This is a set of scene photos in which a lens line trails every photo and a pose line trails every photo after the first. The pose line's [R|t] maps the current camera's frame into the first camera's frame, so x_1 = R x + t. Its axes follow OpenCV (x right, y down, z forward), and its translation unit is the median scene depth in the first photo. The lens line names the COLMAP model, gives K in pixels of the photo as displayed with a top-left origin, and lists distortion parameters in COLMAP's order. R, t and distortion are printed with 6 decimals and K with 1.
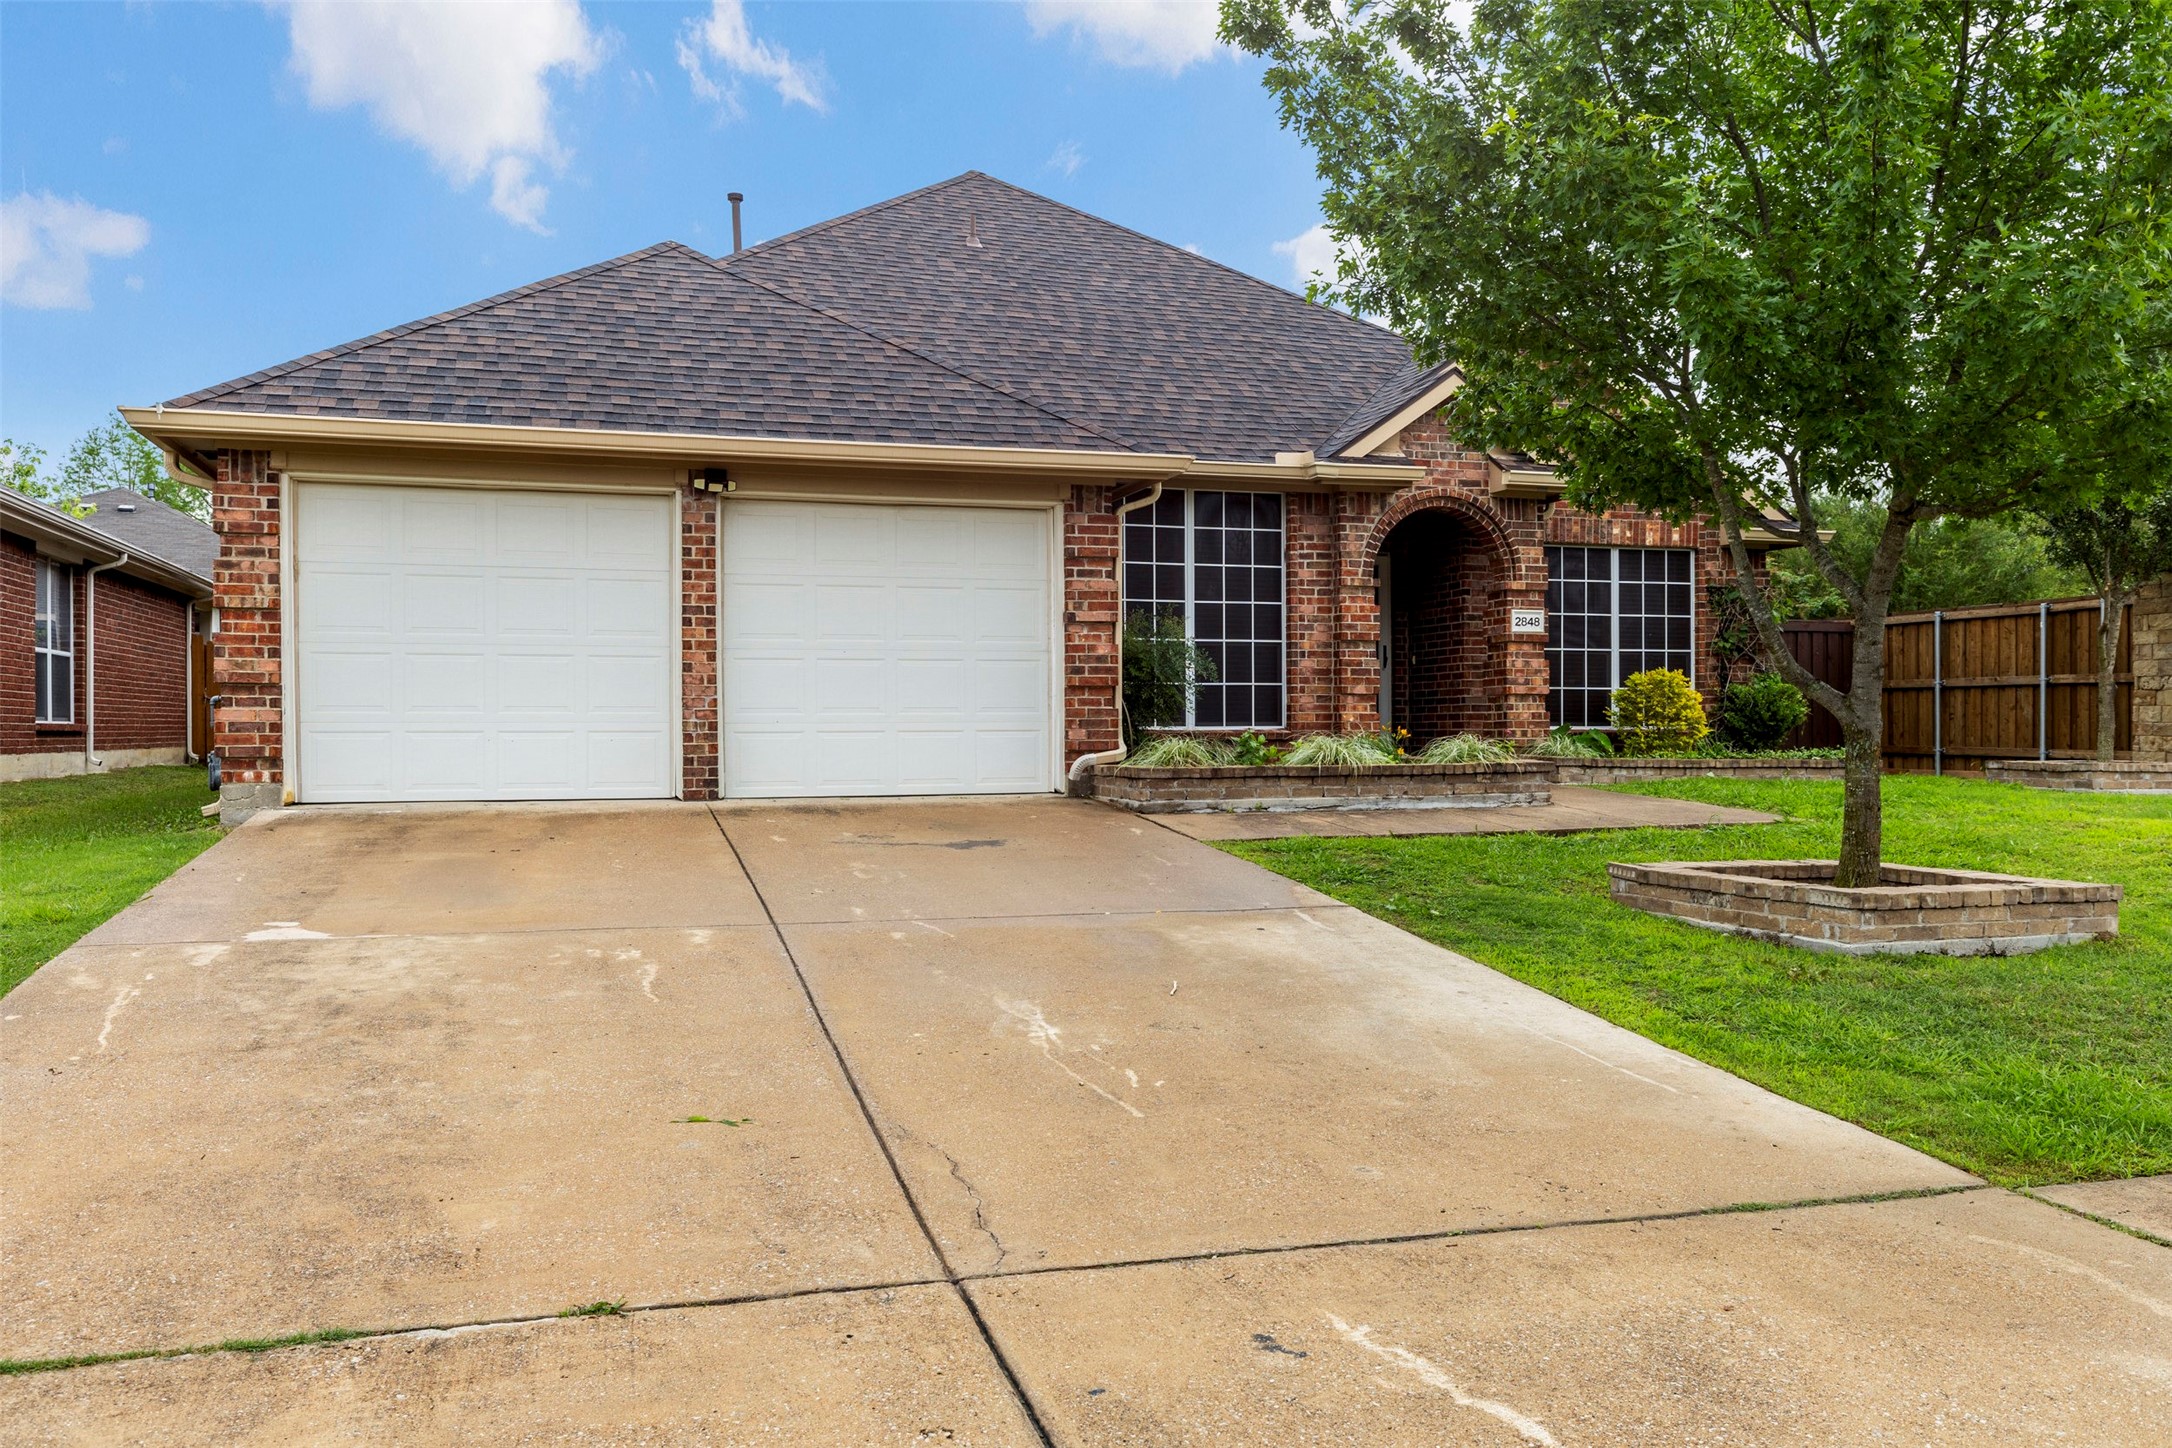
lens RADIAL K [[1761.0, 0, 1086.5], [0, 1761.0, 723.3], [0, 0, 1]] dist [-0.003584, 0.006138]
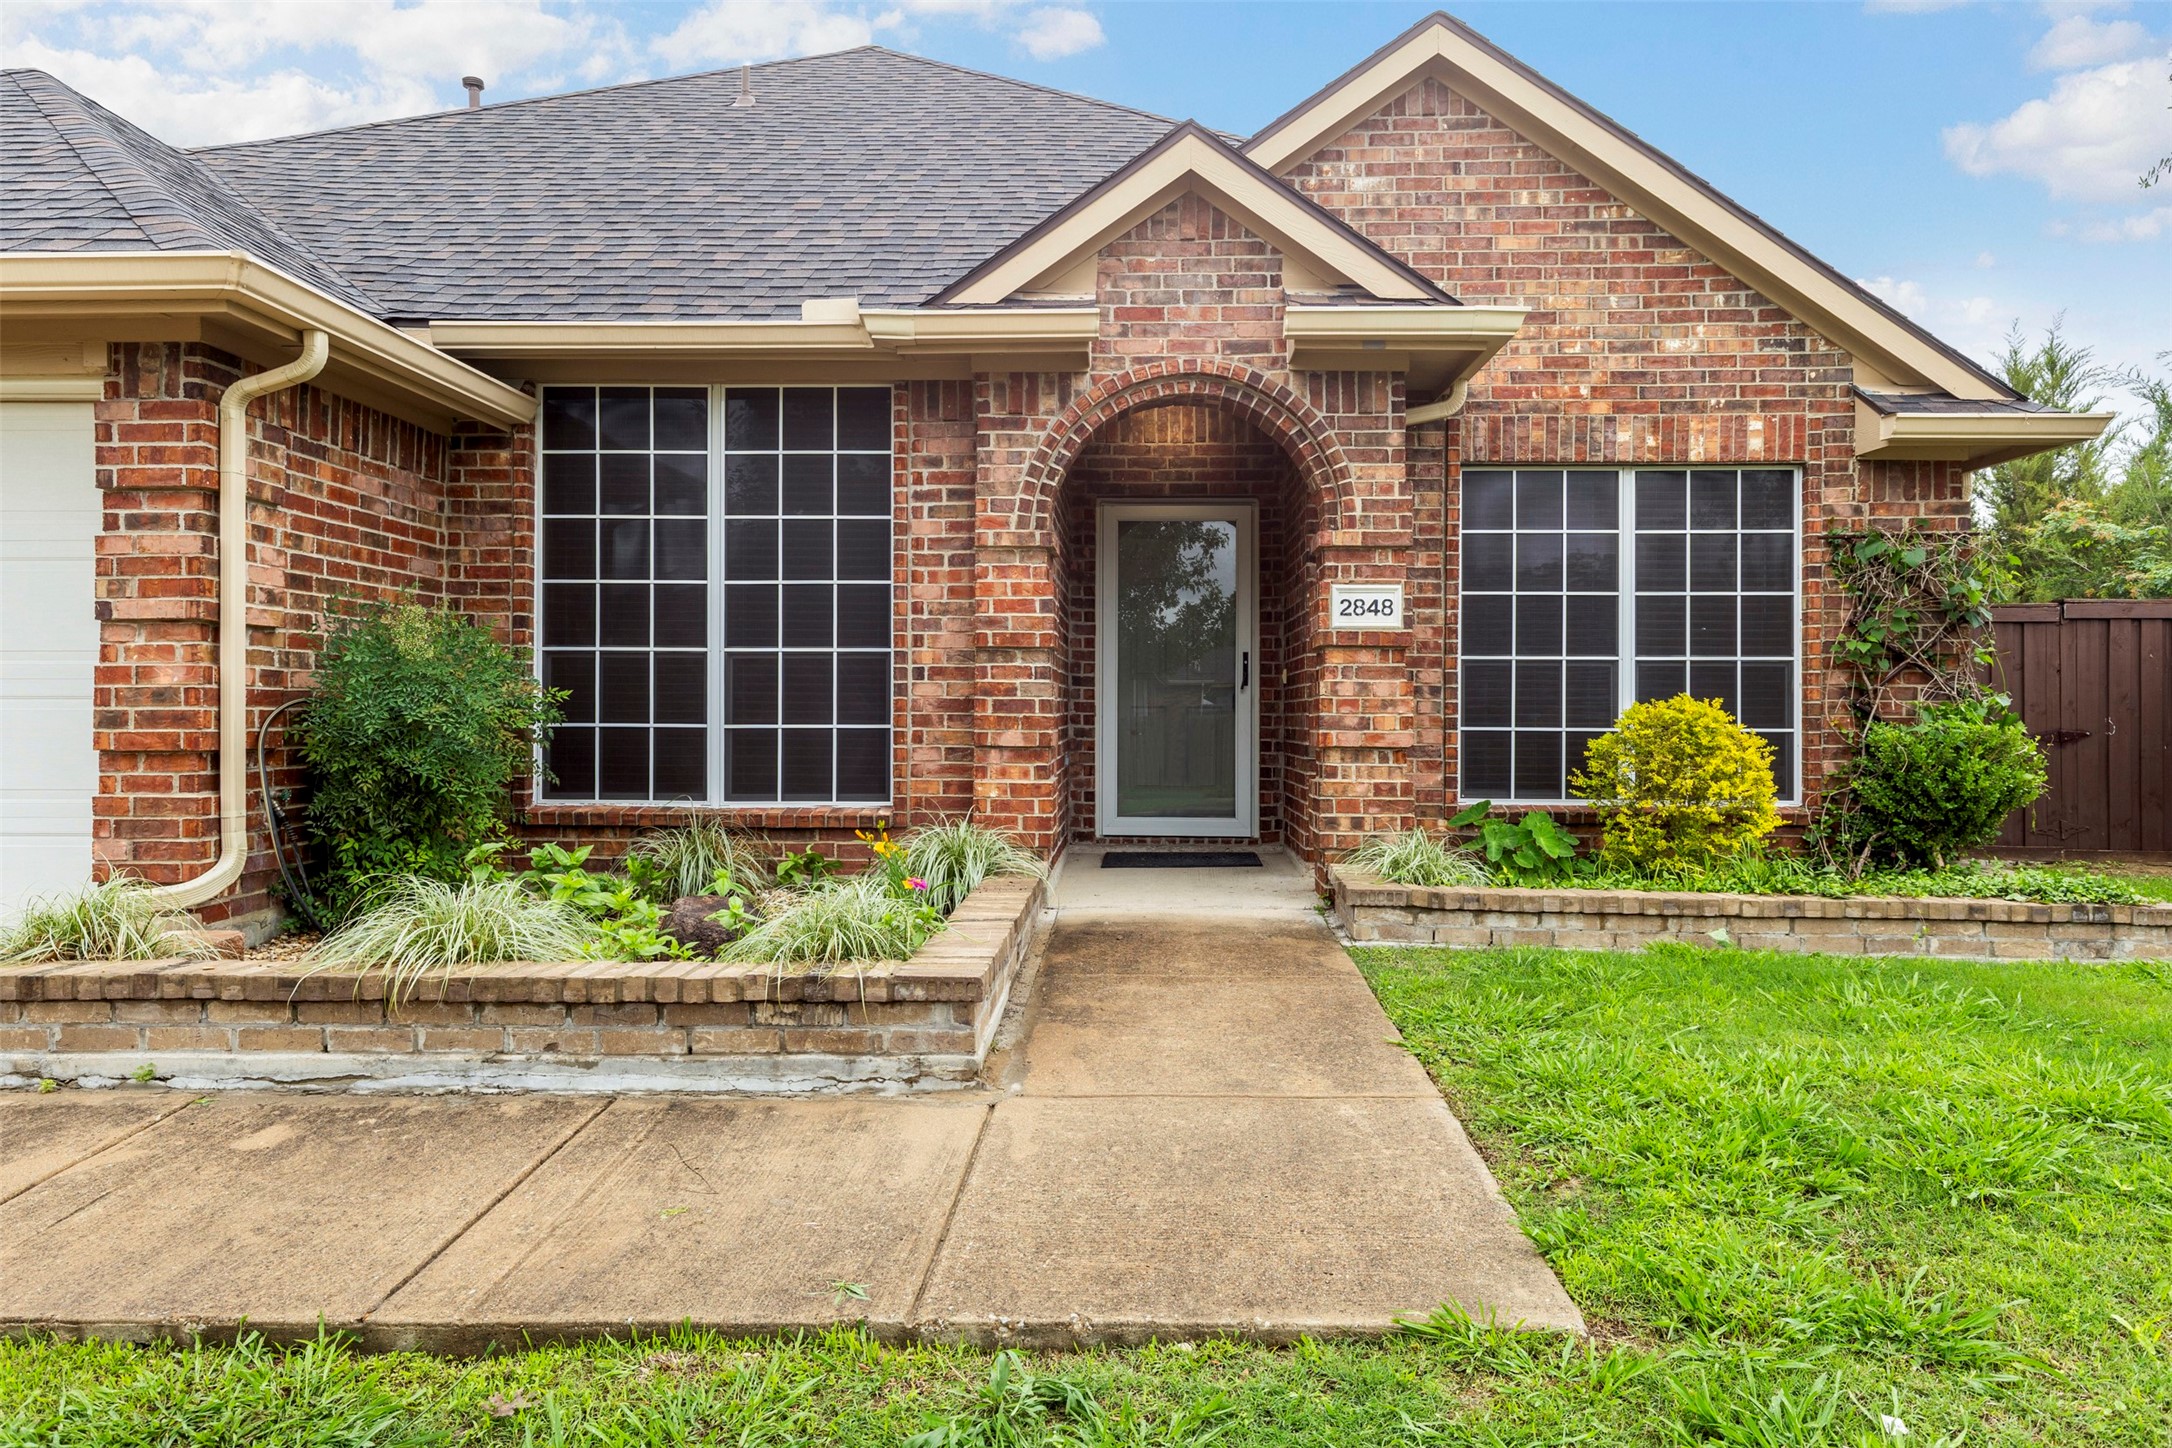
lens RADIAL K [[1421.2, 0, 1083.8], [0, 1421.2, 703.2], [0, 0, 1]] dist [0.006294, 0.000940]
pose [[0.945947, 0.004003, -0.324296, 0.315937], [-0.004709, 0.999988, -0.001392, -0.029374], [0.324287, 0.002844, 0.945954, 0.593371]]
